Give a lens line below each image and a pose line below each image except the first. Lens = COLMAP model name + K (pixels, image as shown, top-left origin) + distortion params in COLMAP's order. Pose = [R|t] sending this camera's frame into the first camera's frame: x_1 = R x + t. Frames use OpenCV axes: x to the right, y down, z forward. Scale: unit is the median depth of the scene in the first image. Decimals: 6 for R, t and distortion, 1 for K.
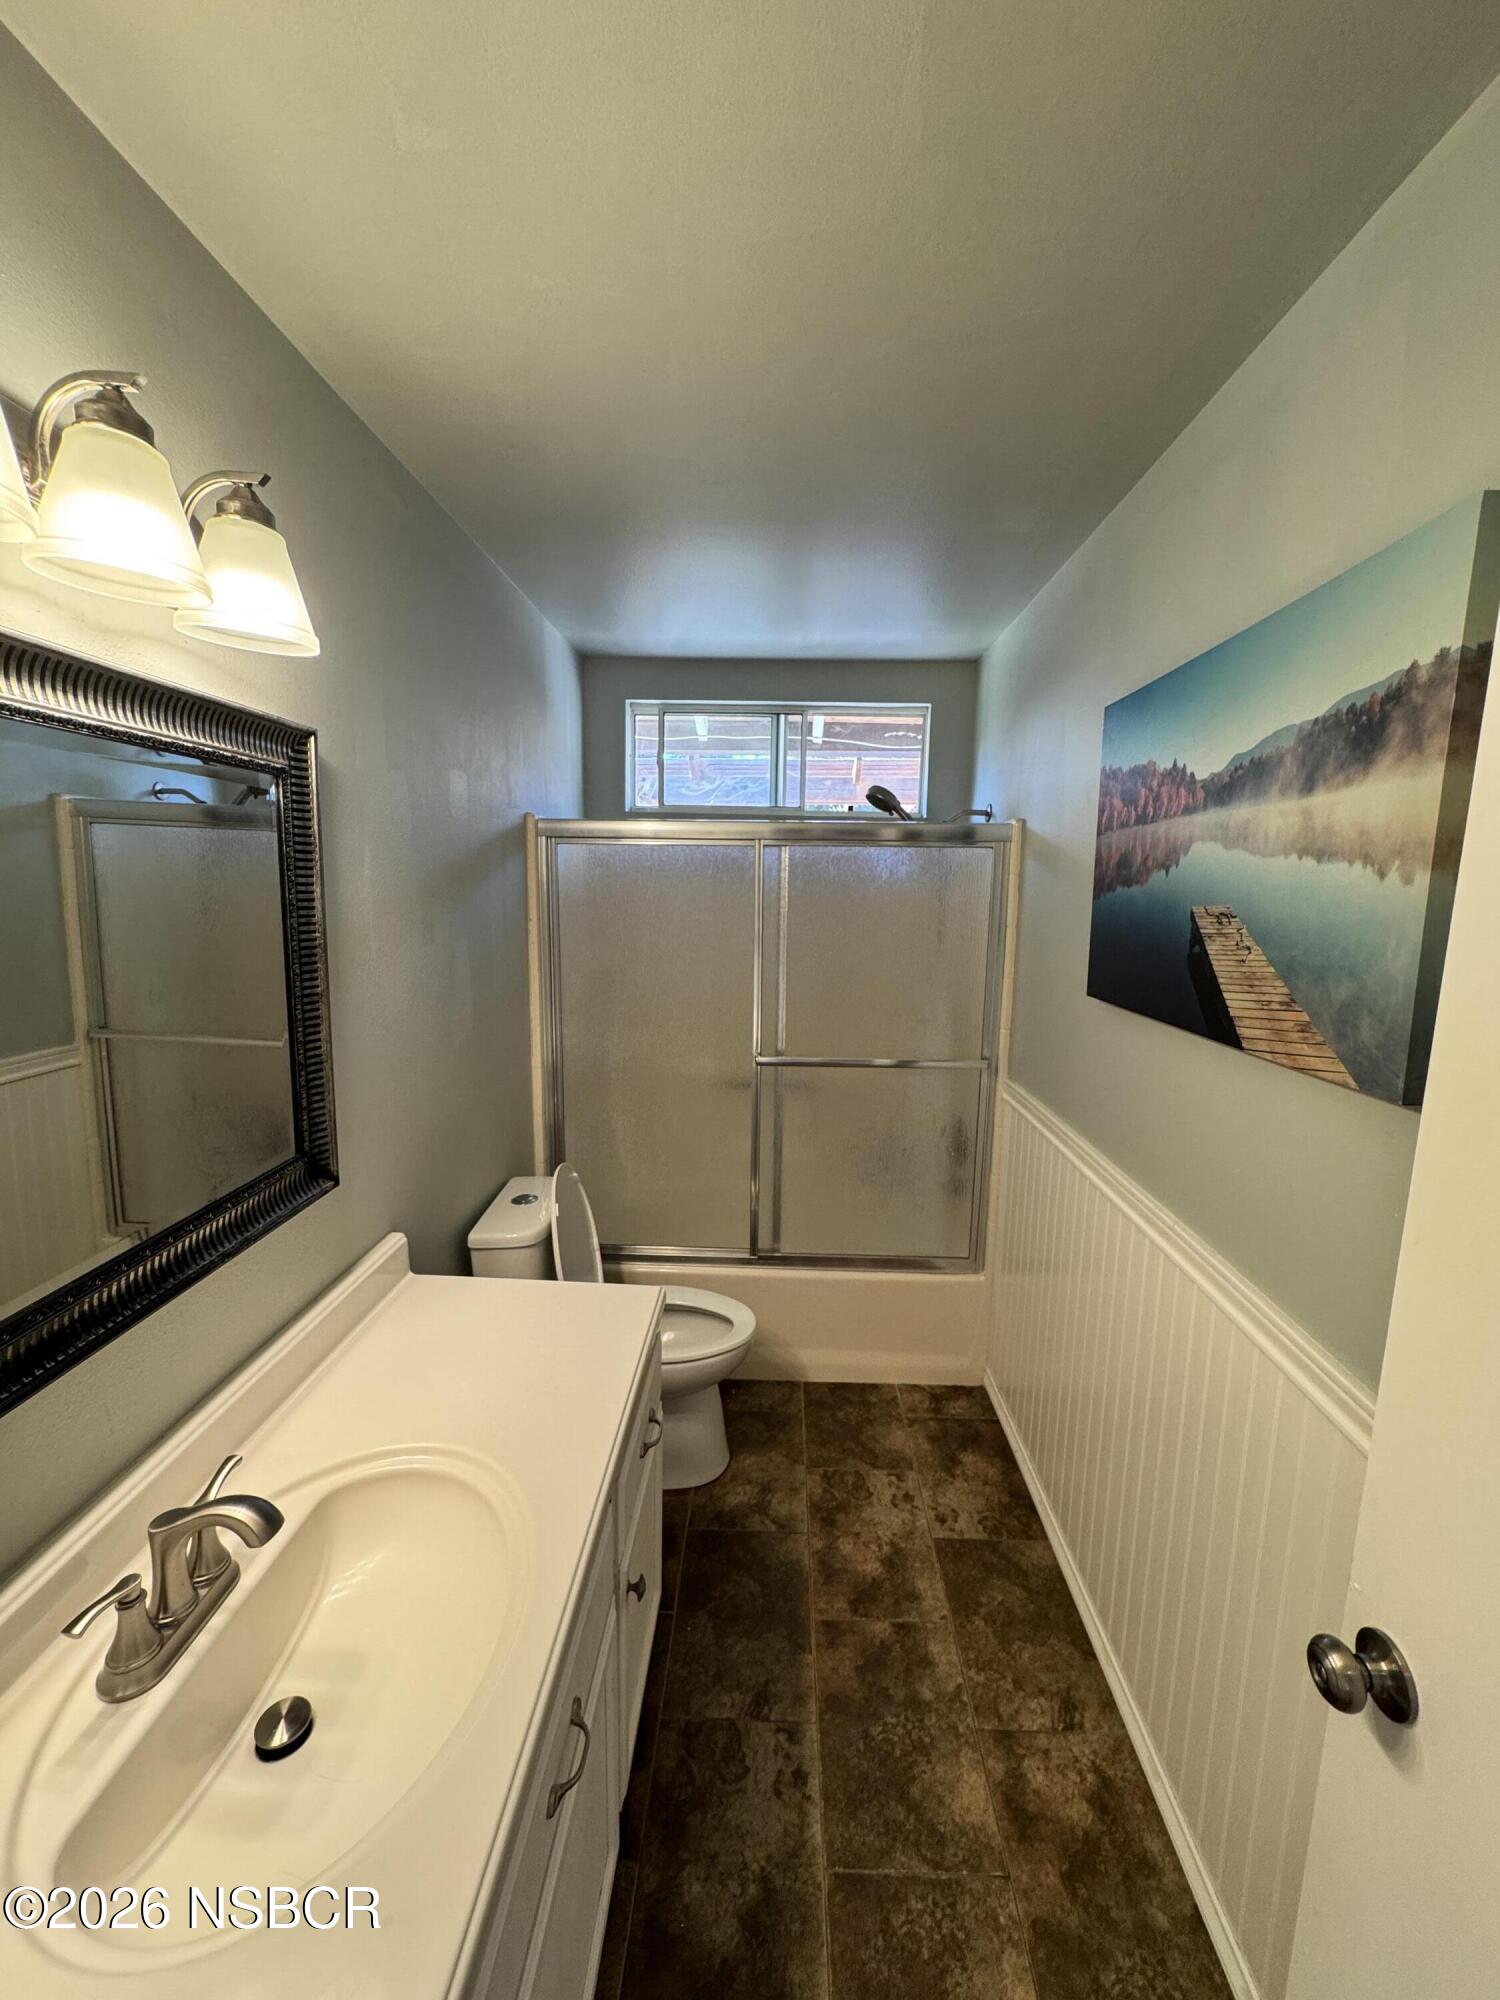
lens RADIAL K [[795.1, 0, 752.6], [0, 795.1, 998.0], [0, 0, 1]] dist [-0.002705, 0.000297]
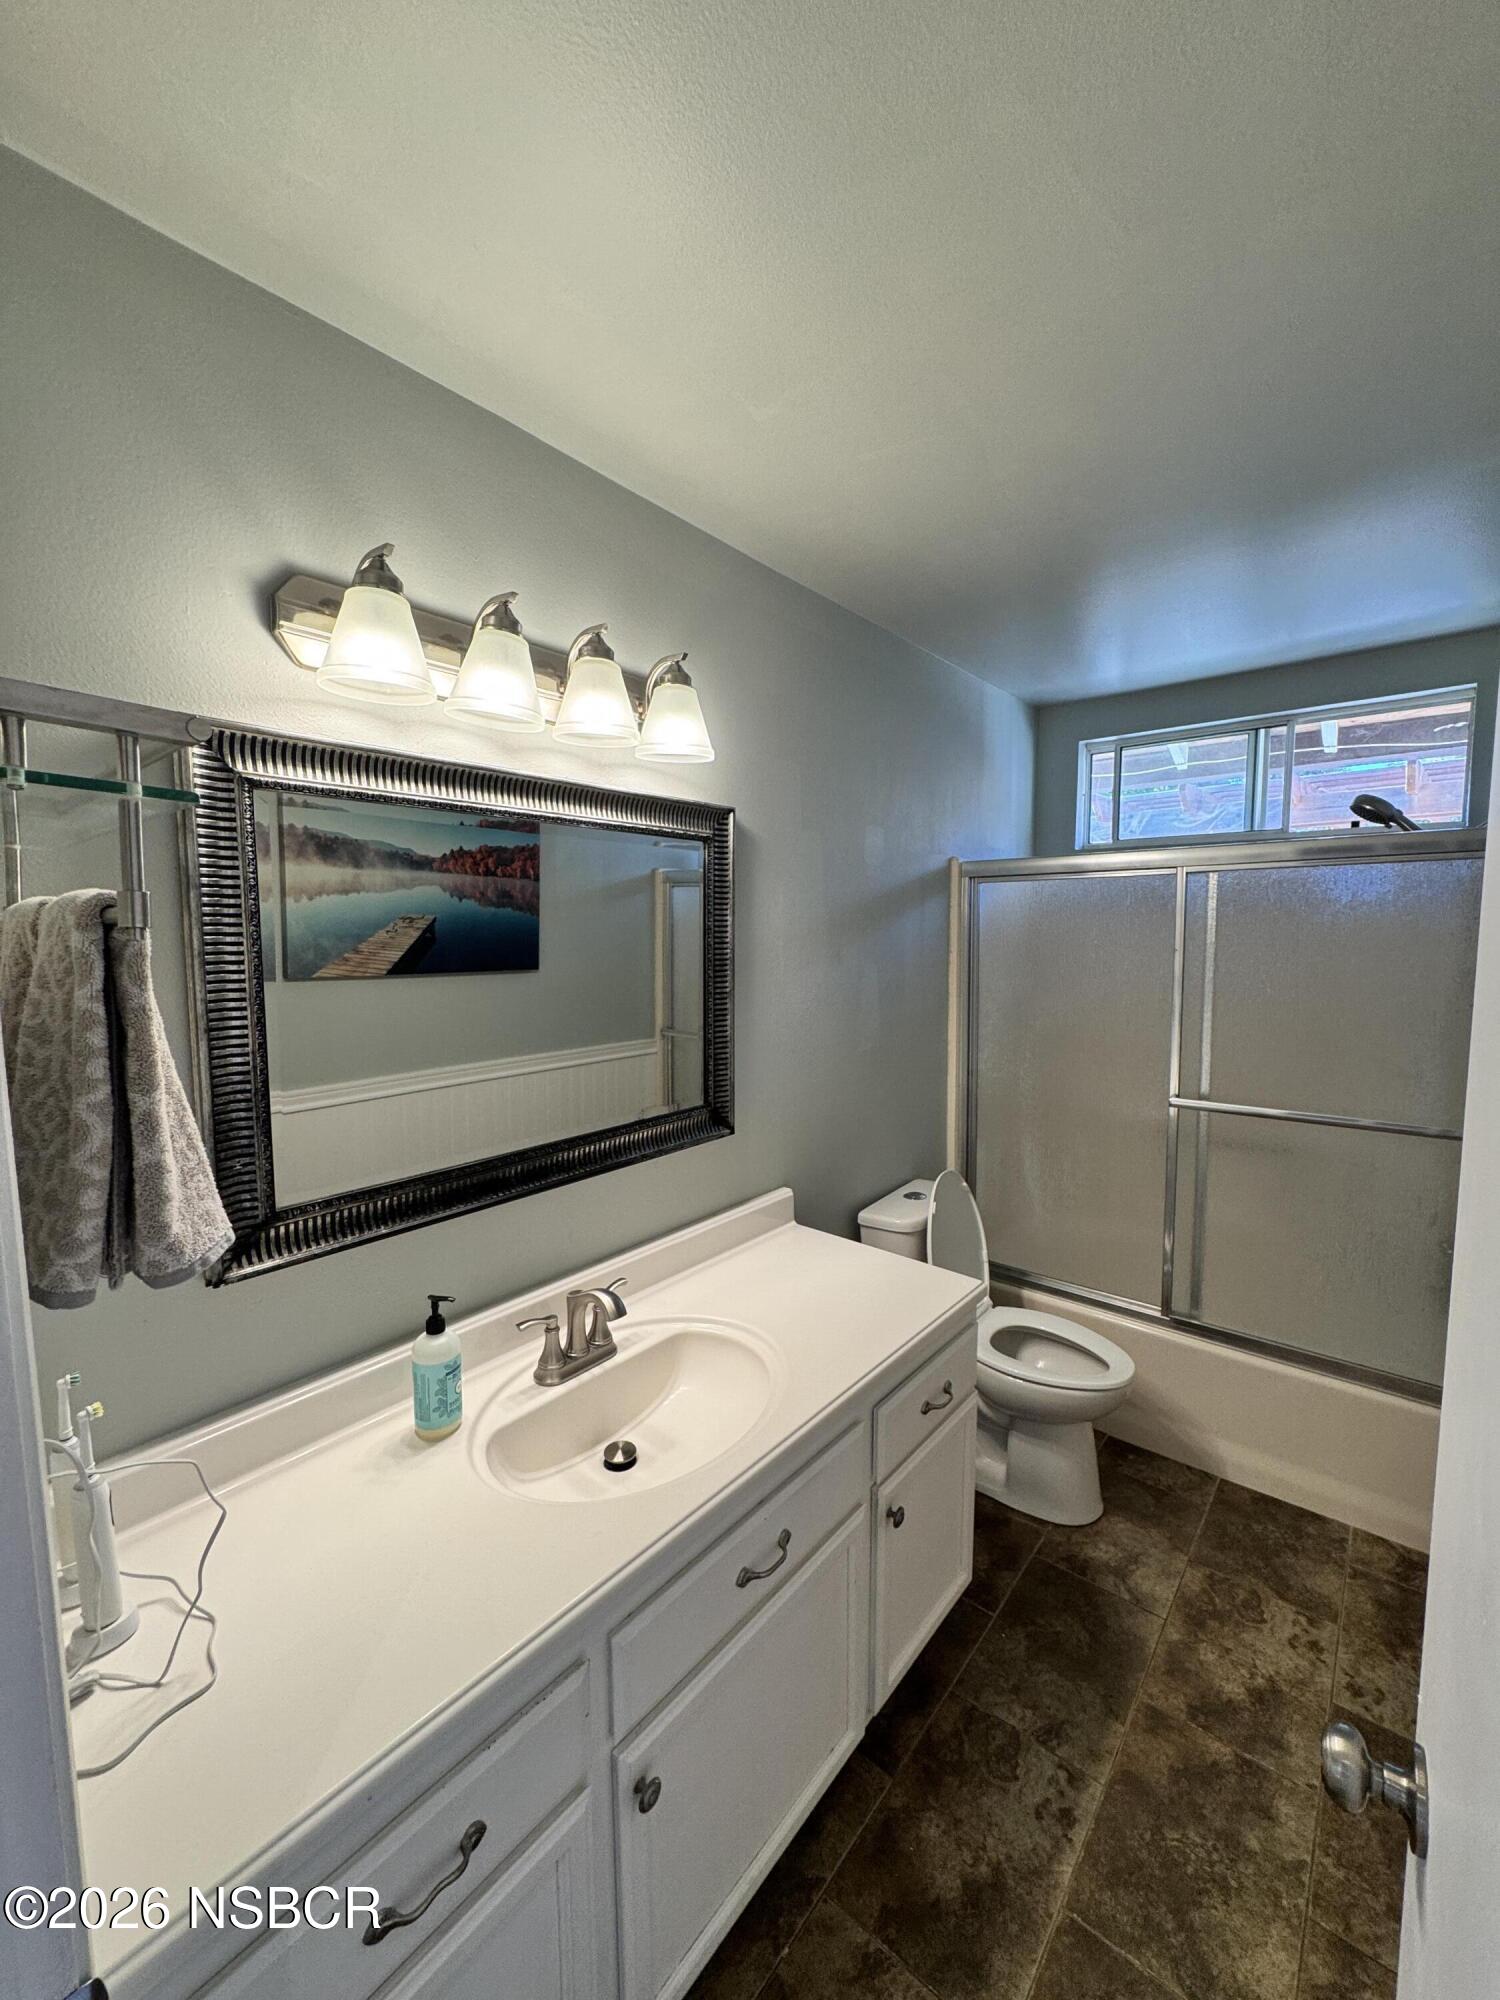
lens RADIAL K [[795.1, 0, 758.8], [0, 795.1, 997.3], [0, 0, 1]] dist [-0.002705, 0.000297]
pose [[0.789353, 0.031673, -0.613123, 0.231503], [-0.071581, 0.996605, -0.040673, 0.035817], [0.609753, 0.075994, 0.788940, -0.049677]]
